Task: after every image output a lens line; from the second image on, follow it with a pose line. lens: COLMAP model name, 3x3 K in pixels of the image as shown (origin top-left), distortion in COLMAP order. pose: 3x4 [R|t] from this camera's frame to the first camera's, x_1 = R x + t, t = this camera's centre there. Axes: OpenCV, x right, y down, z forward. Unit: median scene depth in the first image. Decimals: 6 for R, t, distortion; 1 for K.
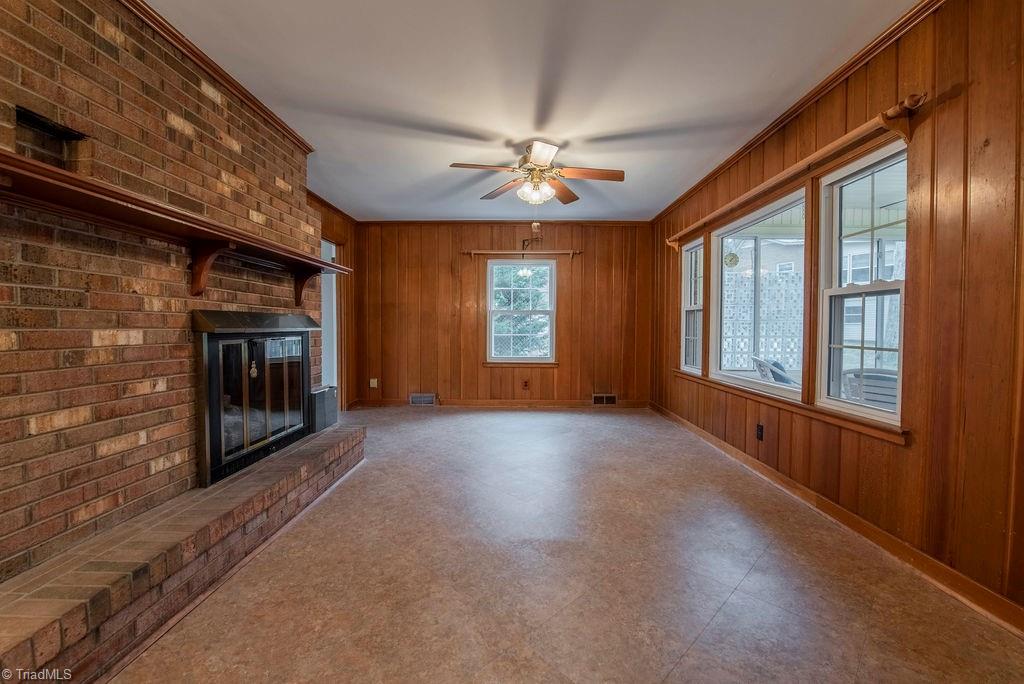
lens RADIAL K [[408.4, 0, 513.2], [0, 408.4, 339.7], [0, 0, 1]] dist [-0.020562, -0.000879]
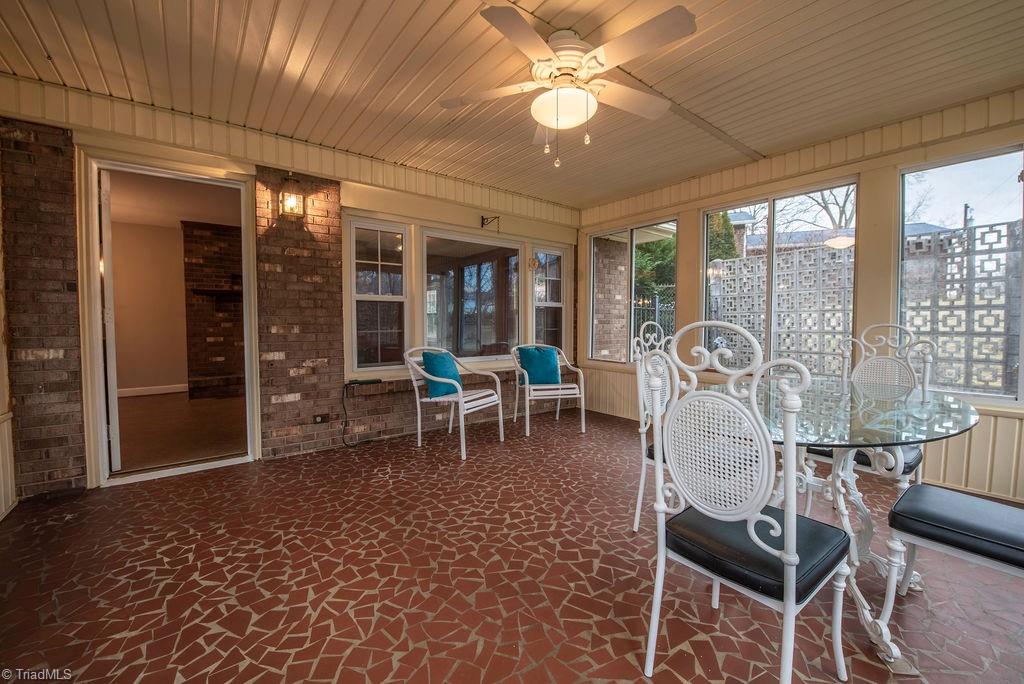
lens RADIAL K [[408.4, 0, 513.2], [0, 408.4, 339.7], [0, 0, 1]] dist [-0.020562, -0.000879]
pose [[0.627817, 0.025363, -0.777948, 3.137444], [-0.019310, 0.999669, 0.017008, 0.021028], [0.778122, 0.004345, 0.628099, 0.400499]]
